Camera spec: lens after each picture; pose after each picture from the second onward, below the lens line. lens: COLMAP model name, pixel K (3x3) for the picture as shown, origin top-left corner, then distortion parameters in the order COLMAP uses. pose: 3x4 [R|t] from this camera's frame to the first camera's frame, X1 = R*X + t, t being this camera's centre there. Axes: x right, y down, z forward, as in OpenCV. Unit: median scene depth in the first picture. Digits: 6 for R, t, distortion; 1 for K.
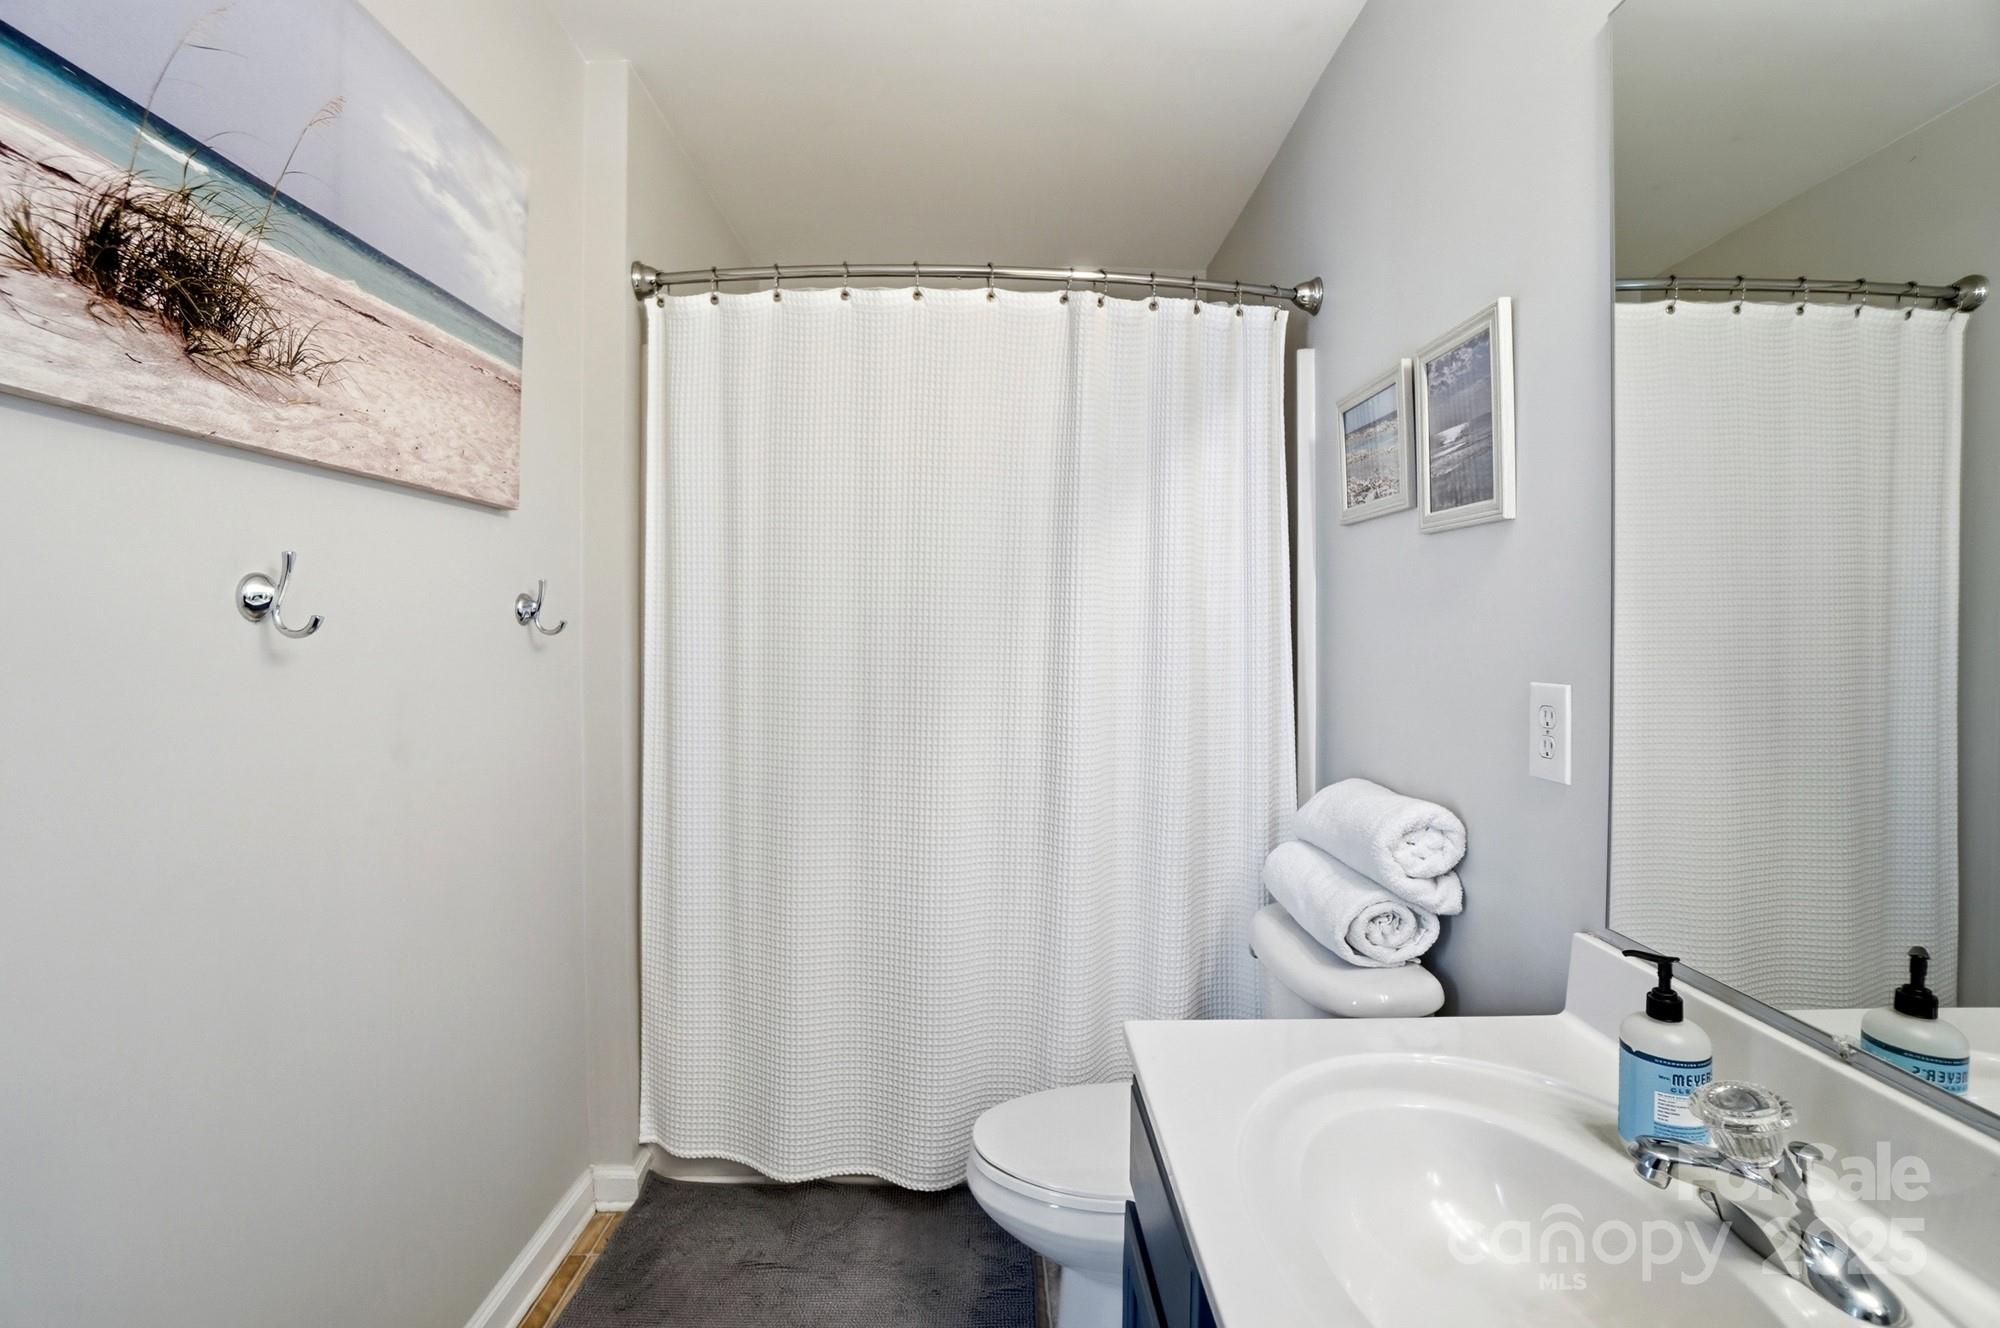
lens RADIAL K [[885.6, 0, 907.9], [0, 885.6, 668.1], [0, 0, 1]] dist [-0.026899, -0.000050]
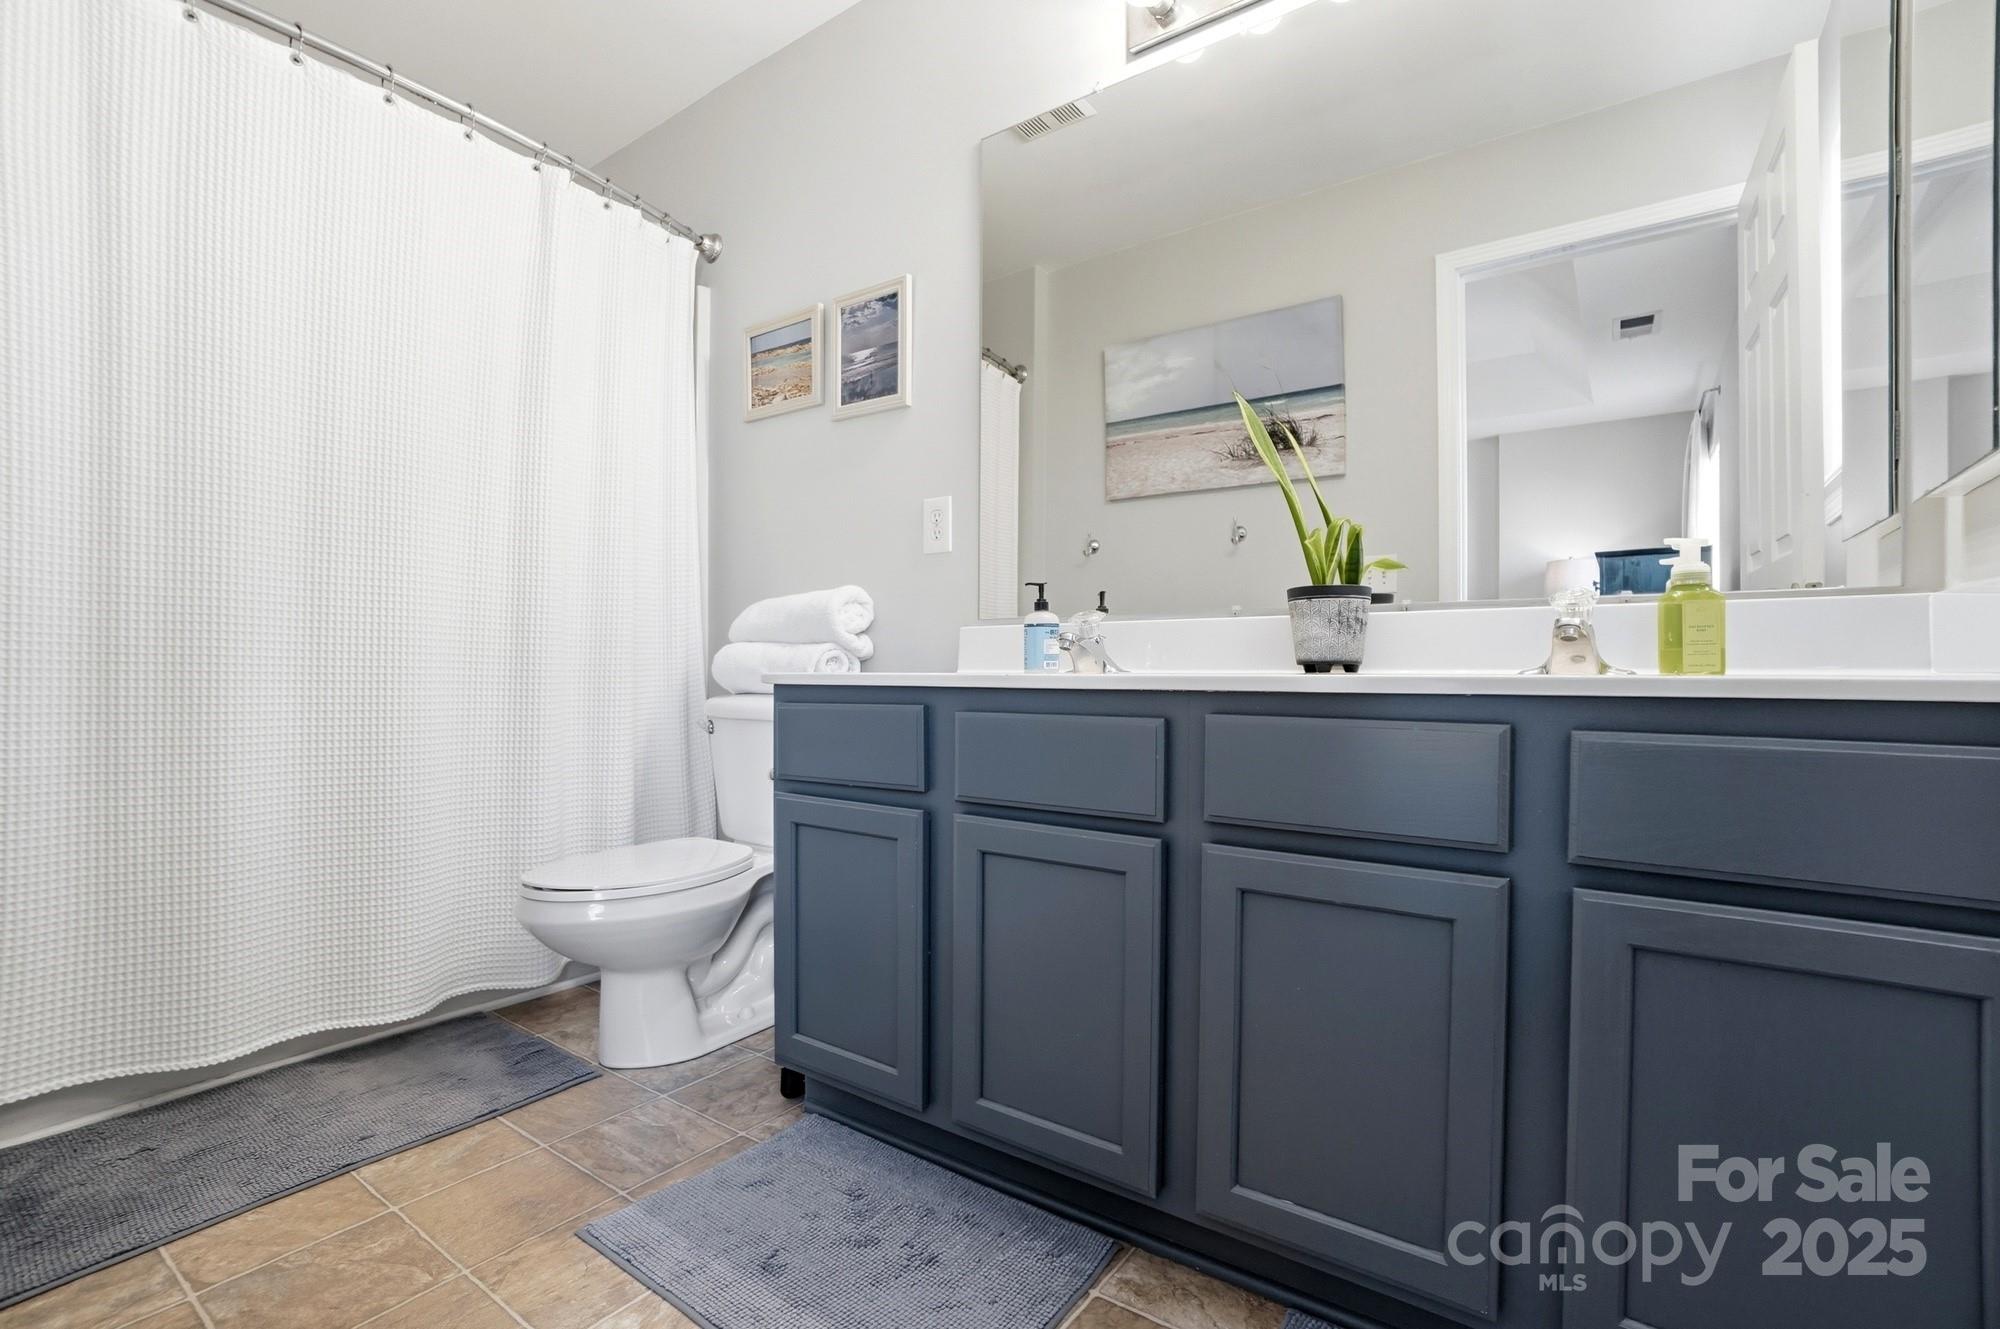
lens RADIAL K [[924.5, 0, 959.5], [0, 924.5, 661.8], [0, 0, 1]] dist [-0.081827, 0.026730]
pose [[0.596565, 0.017498, 0.802374, -0.483230], [-0.007717, 0.999841, -0.016066, 0.256313], [-0.802528, 0.003393, 0.596605, -0.088148]]
